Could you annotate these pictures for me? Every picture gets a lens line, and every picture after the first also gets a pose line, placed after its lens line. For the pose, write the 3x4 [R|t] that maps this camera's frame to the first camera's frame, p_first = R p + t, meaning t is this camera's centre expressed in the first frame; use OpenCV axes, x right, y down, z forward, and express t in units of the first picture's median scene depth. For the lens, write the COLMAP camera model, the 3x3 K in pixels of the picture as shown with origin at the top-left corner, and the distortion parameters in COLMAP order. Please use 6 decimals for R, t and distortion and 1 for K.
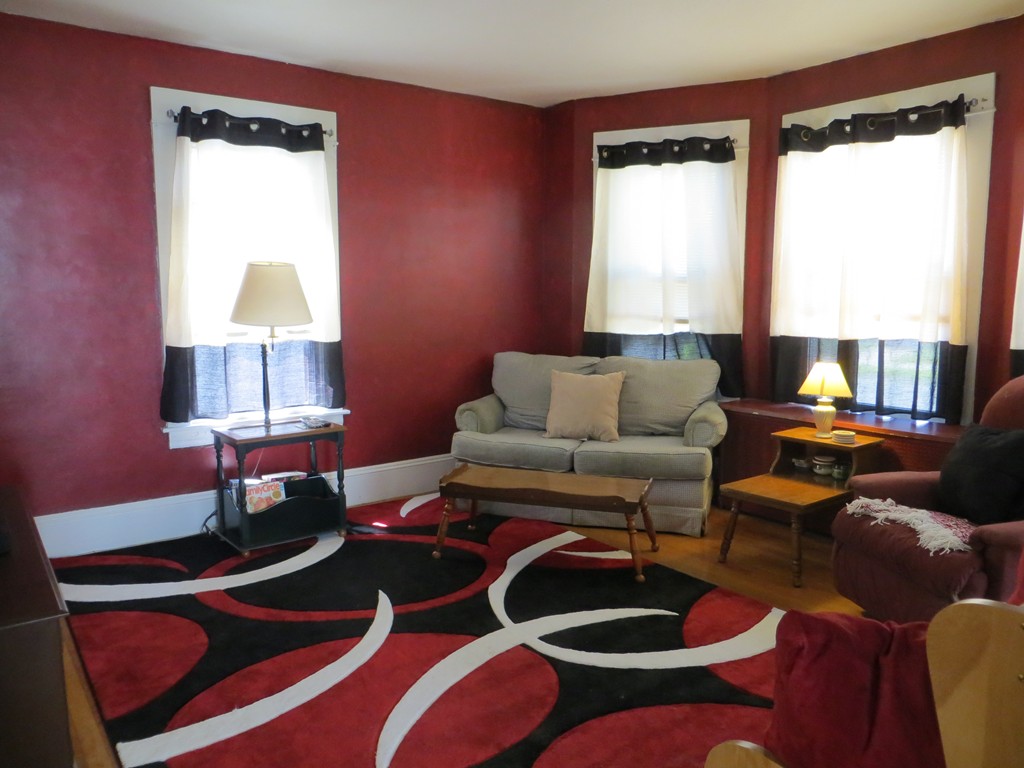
lens RADIAL K [[769.8, 0, 501.8], [0, 769.8, 386.7], [0, 0, 1]] dist [-0.018849, 0.012393]
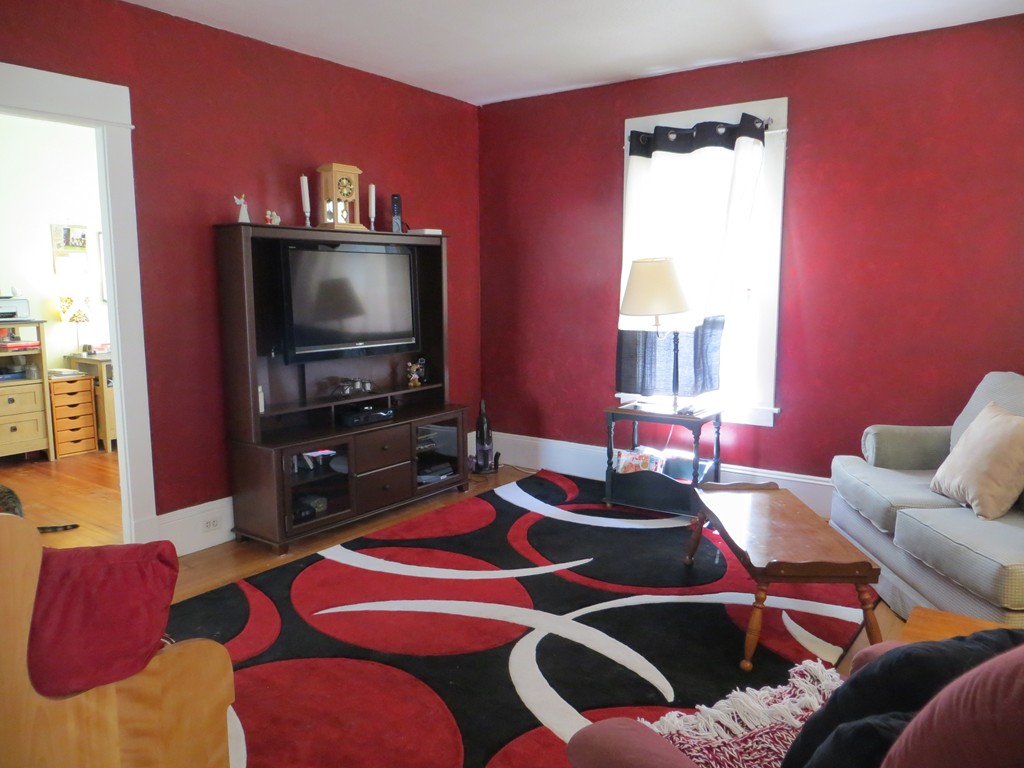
lens RADIAL K [[769.8, 0, 501.8], [0, 769.8, 382.0], [0, 0, 1]] dist [-0.018849, 0.012393]
pose [[0.302323, 0.138402, -0.943104, 0.859473], [-0.114362, 0.987523, 0.108260, -0.096753], [0.946320, 0.075125, 0.314379, 0.538362]]
